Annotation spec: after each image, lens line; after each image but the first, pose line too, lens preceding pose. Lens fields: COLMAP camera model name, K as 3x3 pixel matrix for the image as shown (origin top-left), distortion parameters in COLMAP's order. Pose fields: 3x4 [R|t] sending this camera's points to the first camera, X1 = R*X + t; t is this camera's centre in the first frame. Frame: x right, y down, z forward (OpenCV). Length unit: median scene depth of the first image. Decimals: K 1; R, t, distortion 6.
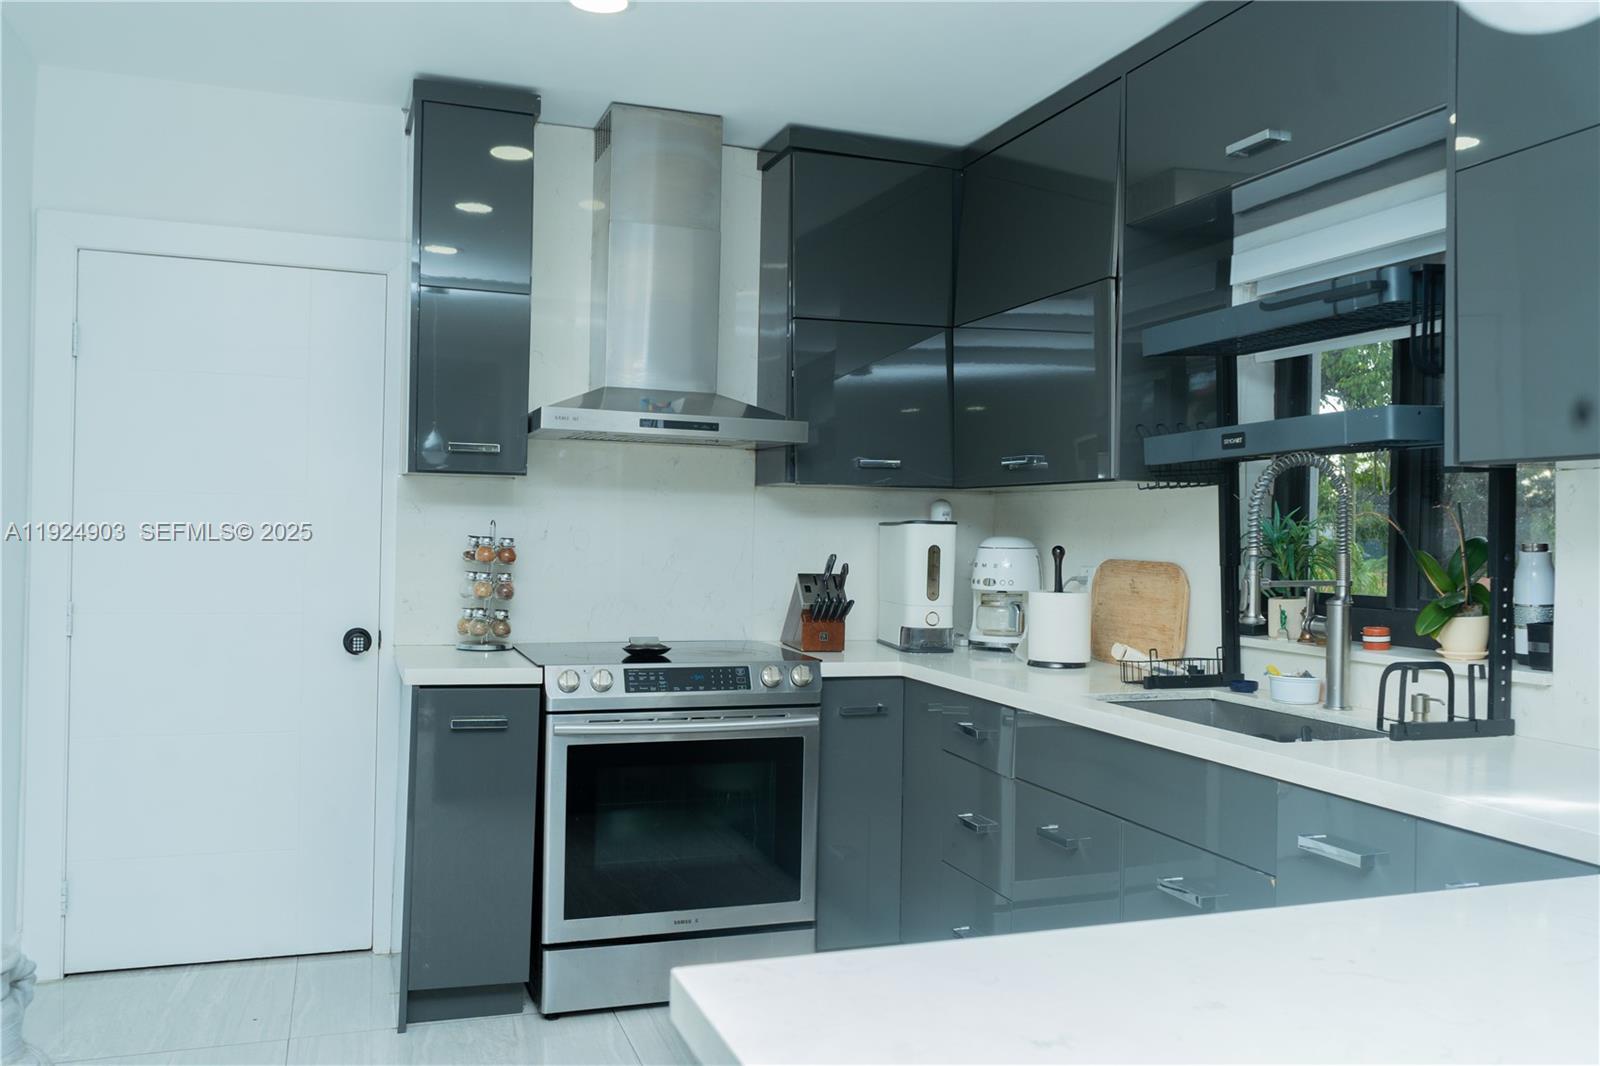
lens RADIAL K [[1307.2, 0, 834.2], [0, 1307.2, 533.7], [0, 0, 1]] dist [0.136347, 0.000880]
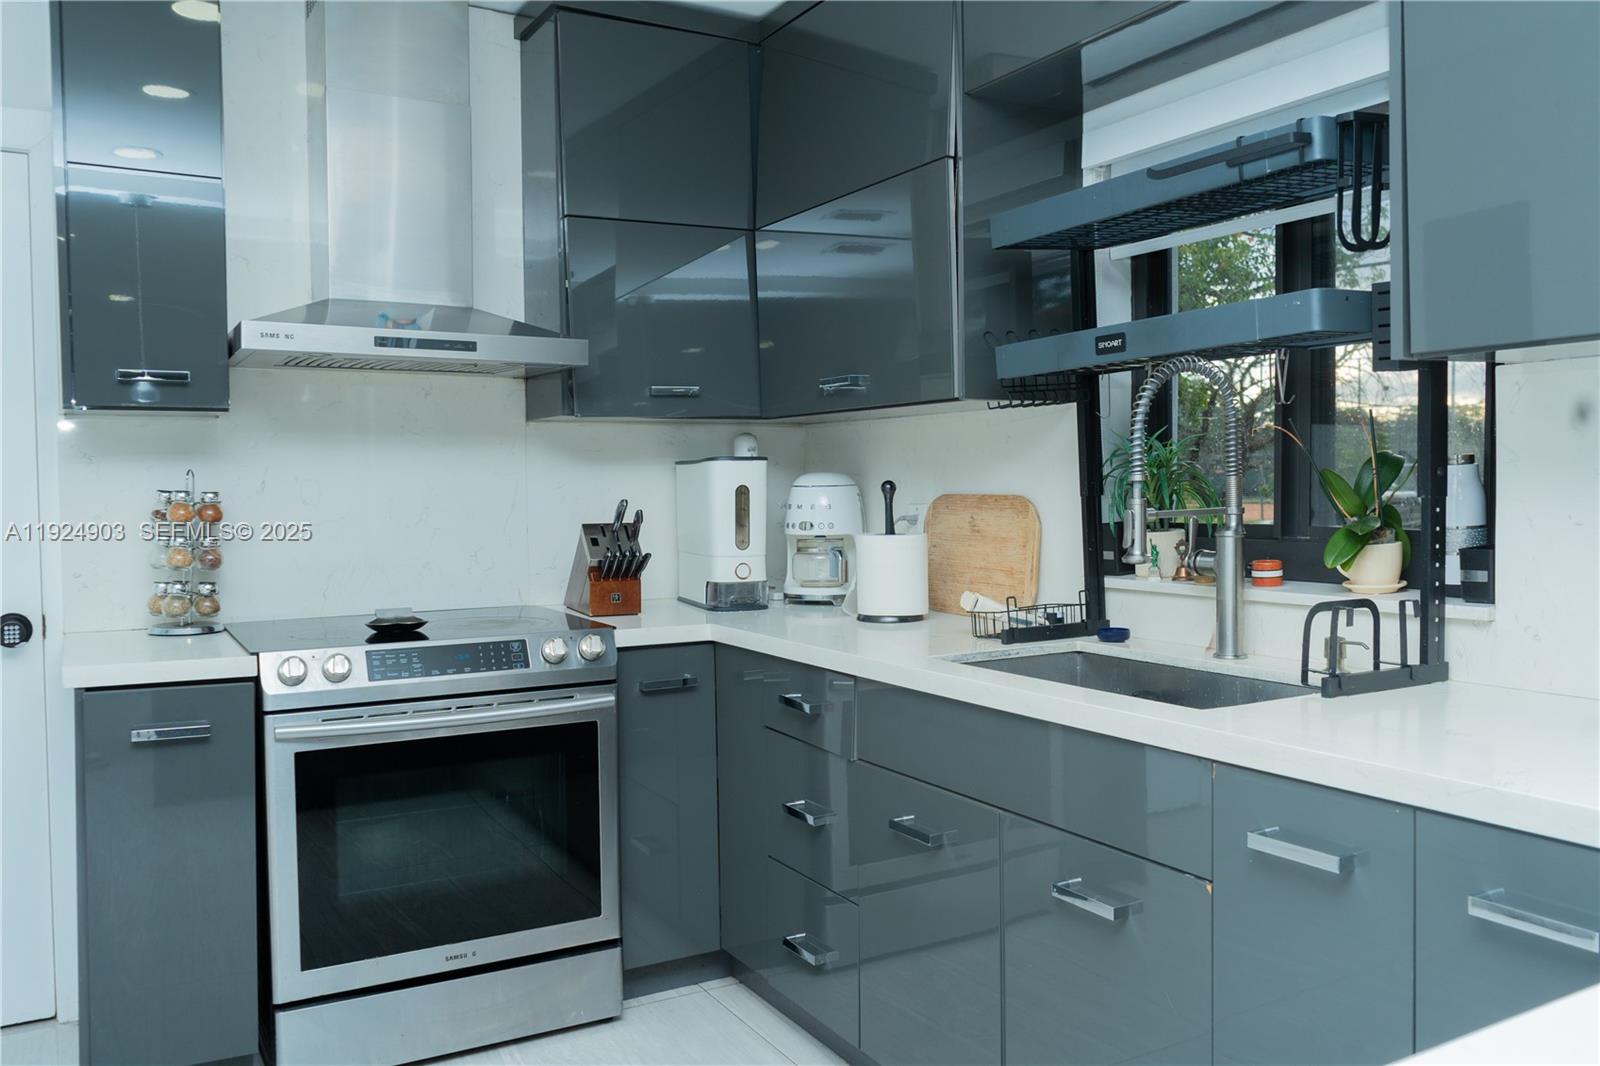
lens RADIAL K [[1290.7, 0, 800.0], [0, 1290.7, 533.0], [0, 0, 1]] dist [-0.001655, 0.003756]
pose [[0.989190, -0.037083, 0.141872, -0.008473], [0.031396, 0.998619, 0.042117, 0.006867], [-0.143238, -0.037207, 0.988989, 0.190641]]
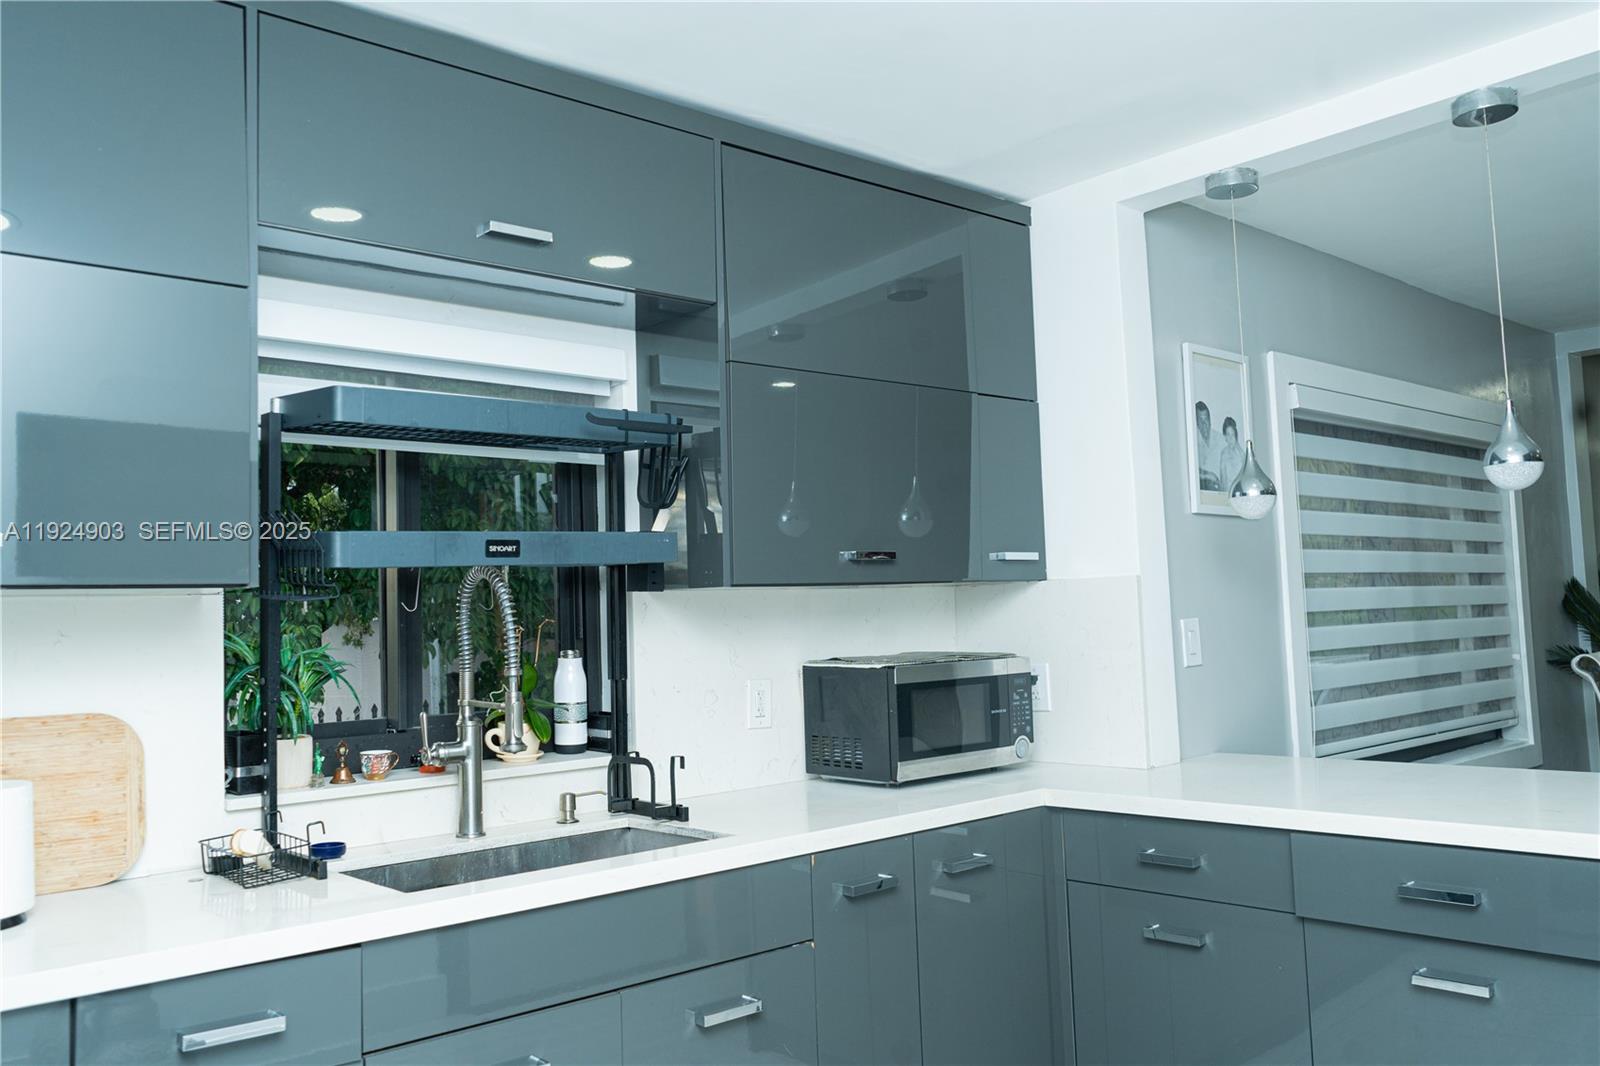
lens RADIAL K [[1290.7, 0, 800.0], [0, 1290.7, 533.0], [0, 0, 1]] dist [-0.001655, 0.003756]
pose [[-0.360165, 0.037919, 0.932118, -0.483133], [0.026053, 0.999193, -0.030581, -0.041667], [-0.932525, 0.013271, -0.360862, 0.957072]]
